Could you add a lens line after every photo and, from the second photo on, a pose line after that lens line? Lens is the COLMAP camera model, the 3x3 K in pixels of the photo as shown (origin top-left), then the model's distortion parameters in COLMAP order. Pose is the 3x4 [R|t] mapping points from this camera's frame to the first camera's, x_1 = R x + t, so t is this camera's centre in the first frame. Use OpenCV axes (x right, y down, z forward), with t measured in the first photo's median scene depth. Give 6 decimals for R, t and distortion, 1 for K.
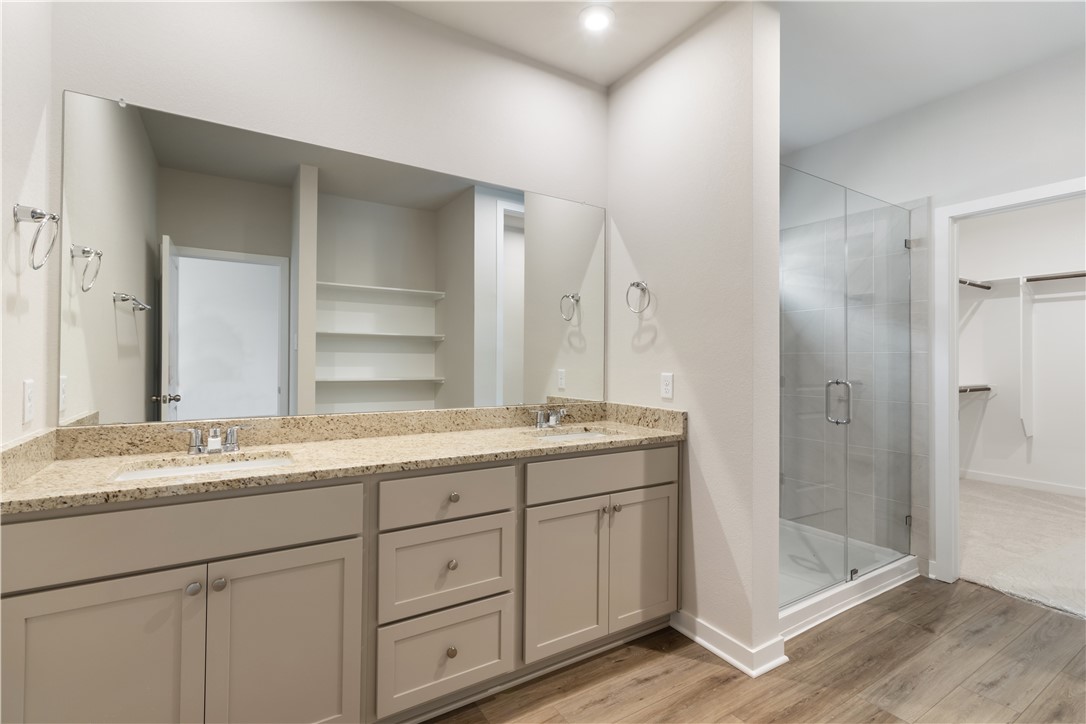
lens RADIAL K [[506.1, 0, 544.9], [0, 506.1, 355.0], [0, 0, 1]] dist [0.001271, 0.000132]
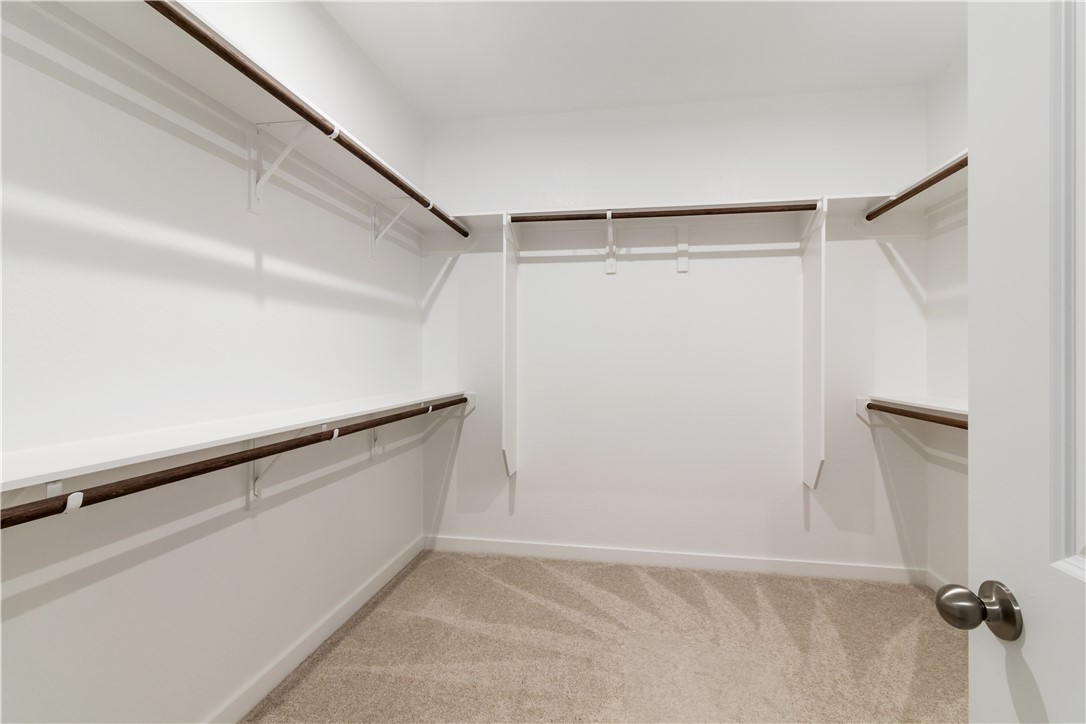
lens RADIAL K [[506.1, 0, 544.9], [0, 506.1, 355.0], [0, 0, 1]] dist [0.001271, 0.000132]
pose [[0.672259, -0.000226, 0.740316, 0.512095], [-0.007361, 0.999948, 0.006990, 0.008197], [-0.740280, -0.010148, 0.672222, 0.543027]]
